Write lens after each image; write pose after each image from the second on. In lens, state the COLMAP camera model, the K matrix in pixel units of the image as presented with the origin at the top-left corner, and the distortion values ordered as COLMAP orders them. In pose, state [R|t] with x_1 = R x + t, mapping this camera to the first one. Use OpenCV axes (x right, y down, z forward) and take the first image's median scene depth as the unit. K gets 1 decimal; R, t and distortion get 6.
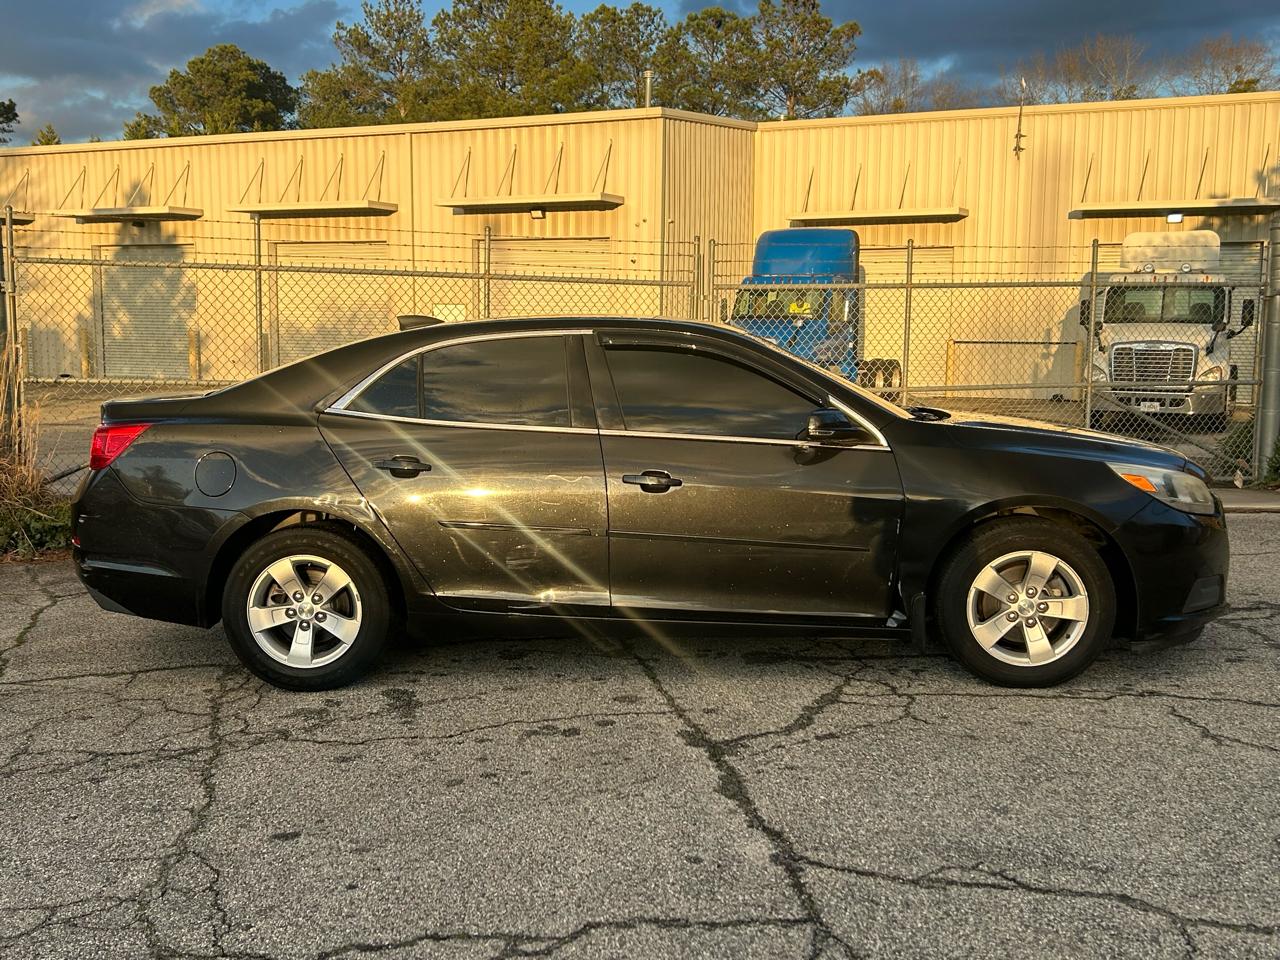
lens RADIAL K [[1335.3, 0, 633.8], [0, 1335.3, 490.5], [0, 0, 1]] dist [0.030419, 0.000000]
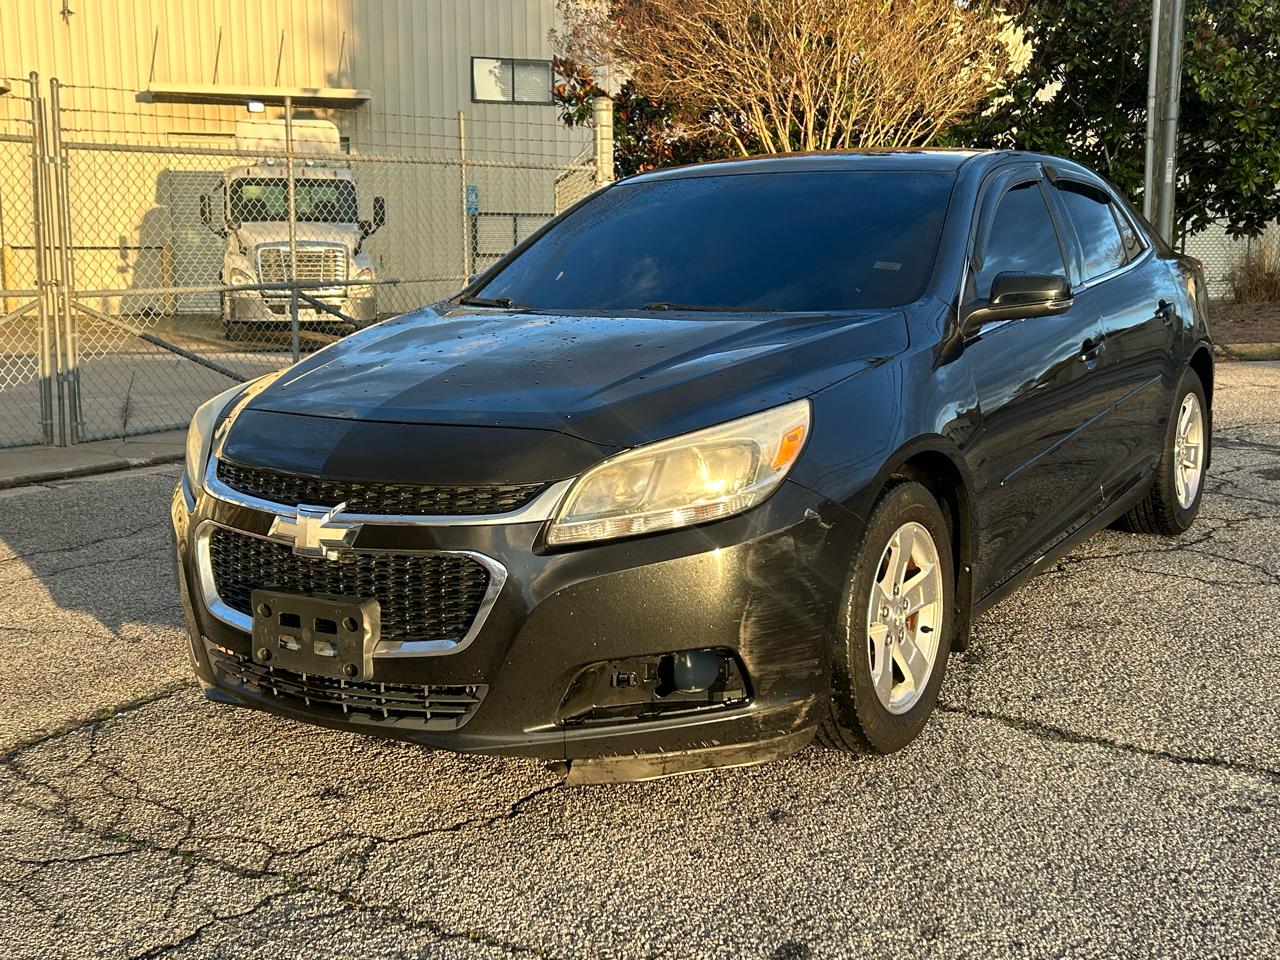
lens RADIAL K [[1502.3, 0, 651.5], [0, 1502.3, 483.3], [0, 0, 1]] dist [0.040087, 0.000000]
pose [[0.745376, -0.113877, 0.656846, -0.512905], [0.088729, 0.993483, 0.071551, -0.006510], [-0.660713, 0.004949, 0.750622, 0.369401]]
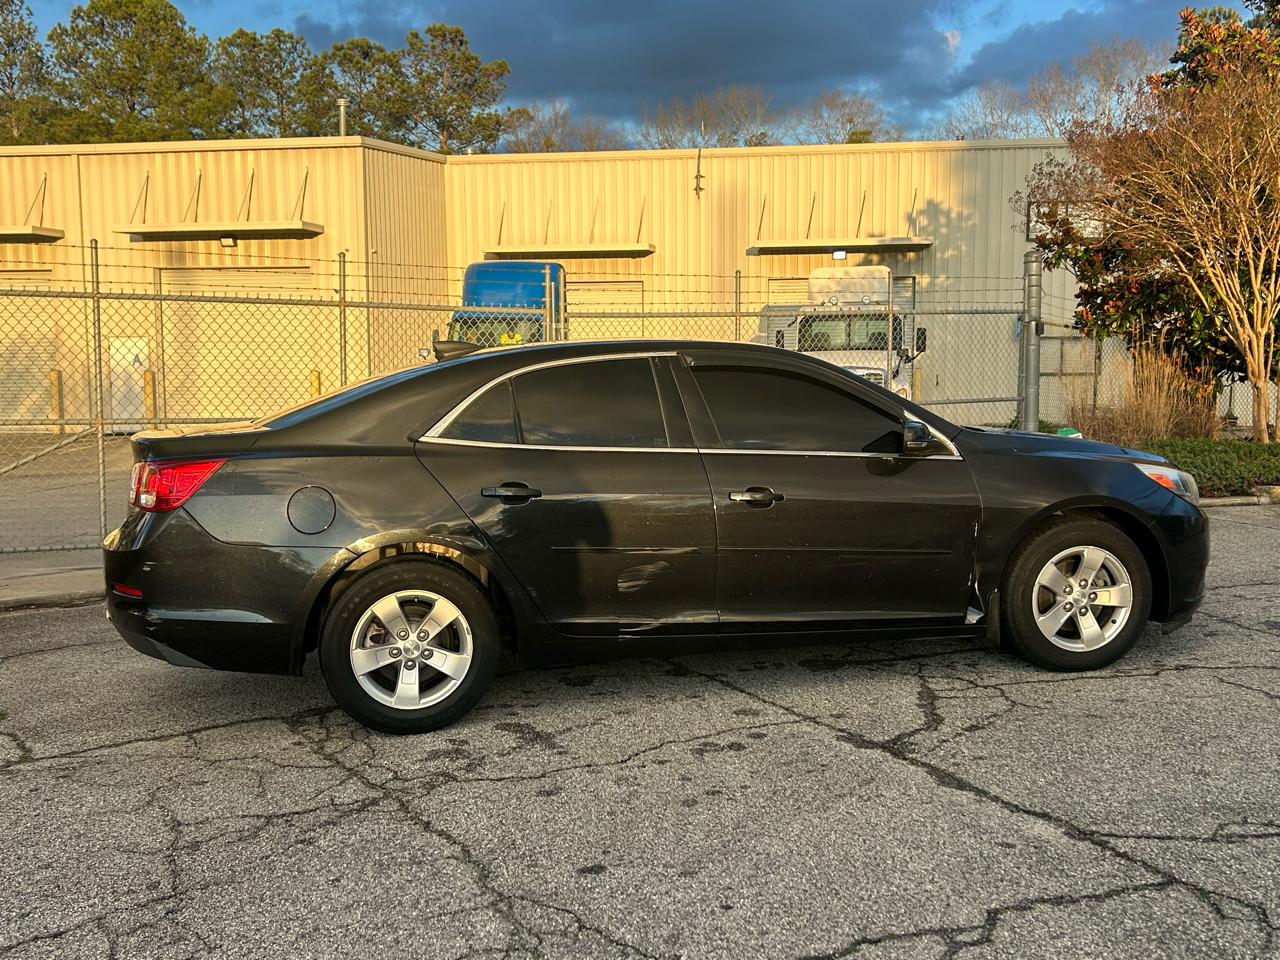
lens RADIAL K [[1335.3, 0, 634.4], [0, 1335.3, 492.1], [0, 0, 1]] dist [0.030419, 0.000000]
pose [[0.961213, -0.040522, 0.272814, -0.338655], [0.046906, 0.998756, -0.016915, 0.001800], [-0.271789, 0.029056, 0.961918, 0.036733]]
